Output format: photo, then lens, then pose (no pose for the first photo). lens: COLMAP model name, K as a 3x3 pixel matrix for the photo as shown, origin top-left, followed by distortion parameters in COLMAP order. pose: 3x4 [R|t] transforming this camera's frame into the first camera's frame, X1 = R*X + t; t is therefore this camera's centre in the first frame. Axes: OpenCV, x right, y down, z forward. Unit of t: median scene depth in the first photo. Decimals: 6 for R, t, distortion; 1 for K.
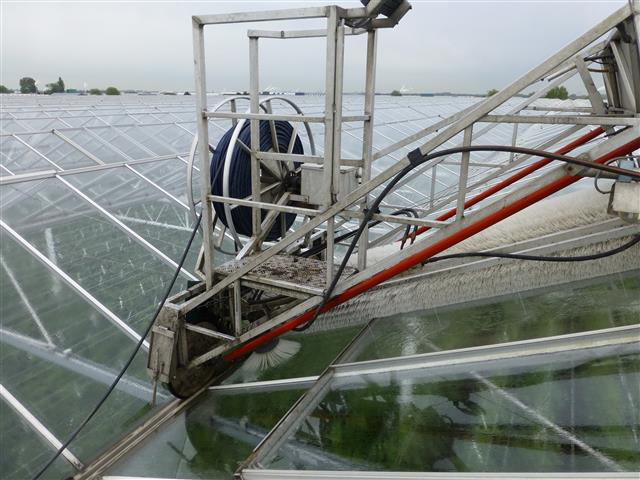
lens RADIAL K [[458.3, 0, 321.2], [0, 458.3, 240.0], [0, 0, 1]] dist [-0.033110, 0.001258]
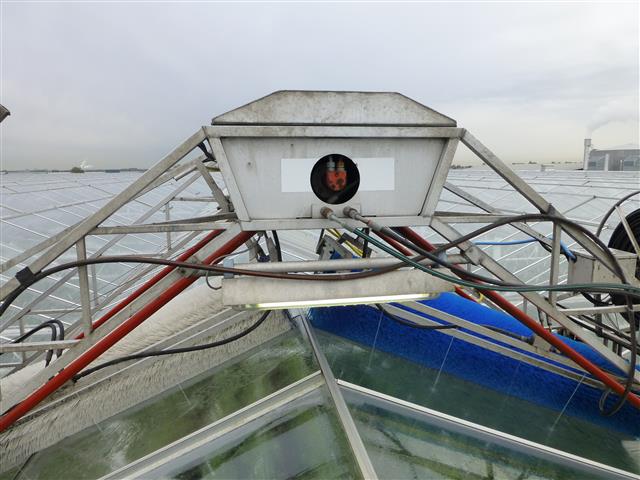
lens RADIAL K [[458.3, 0, 322.4], [0, 458.3, 239.7], [0, 0, 1]] dist [-0.033110, 0.001258]
pose [[0.800780, -0.101080, 0.590369, 0.122123], [0.190624, 0.977416, -0.091215, -0.046836], [-0.567816, 0.185581, 0.801963, -0.046905]]
